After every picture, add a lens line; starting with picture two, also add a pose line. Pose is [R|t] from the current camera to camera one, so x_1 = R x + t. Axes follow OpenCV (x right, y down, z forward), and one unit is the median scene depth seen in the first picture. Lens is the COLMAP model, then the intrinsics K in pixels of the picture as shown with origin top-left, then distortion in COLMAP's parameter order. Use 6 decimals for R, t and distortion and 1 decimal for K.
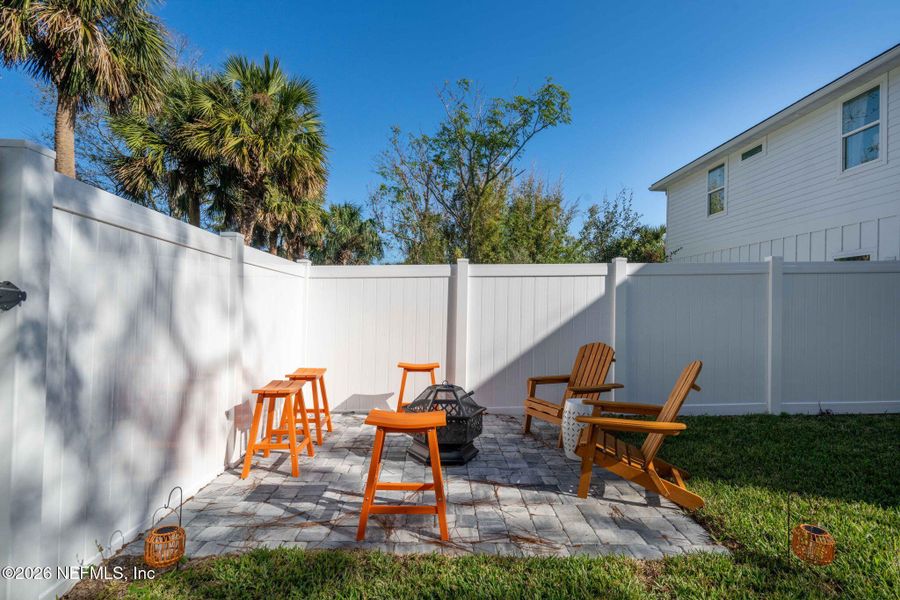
lens RADIAL K [[434.0, 0, 443.6], [0, 434.0, 299.8], [0, 0, 1]] dist [-0.002645, -0.000244]
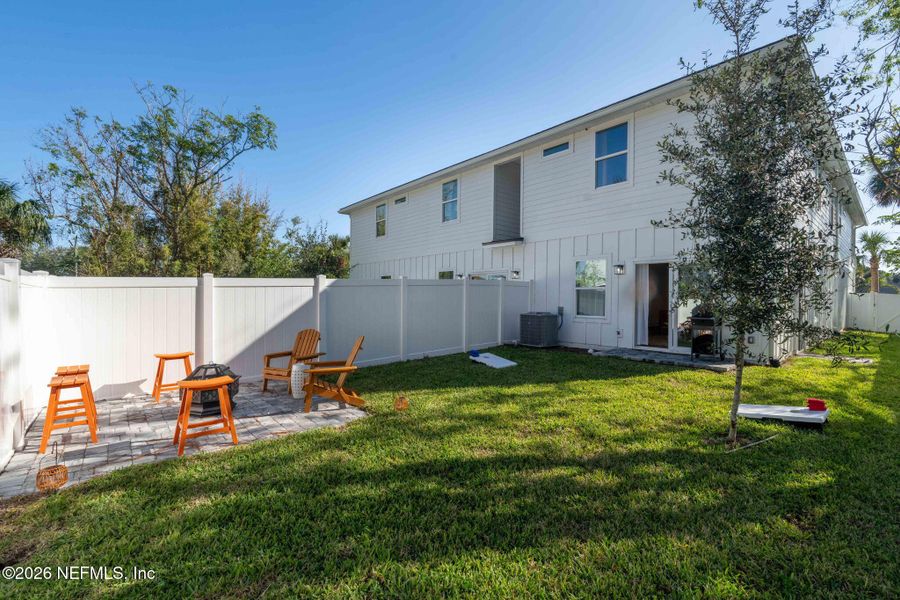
lens RADIAL K [[356.5, 0, 452.6], [0, 356.5, 312.4], [0, 0, 1]] dist [-0.000199, -0.005375]
pose [[0.730897, -0.032221, 0.681727, -0.063698], [-0.008674, 0.998366, 0.056486, -0.017187], [-0.682433, -0.047199, 0.729423, -0.133092]]
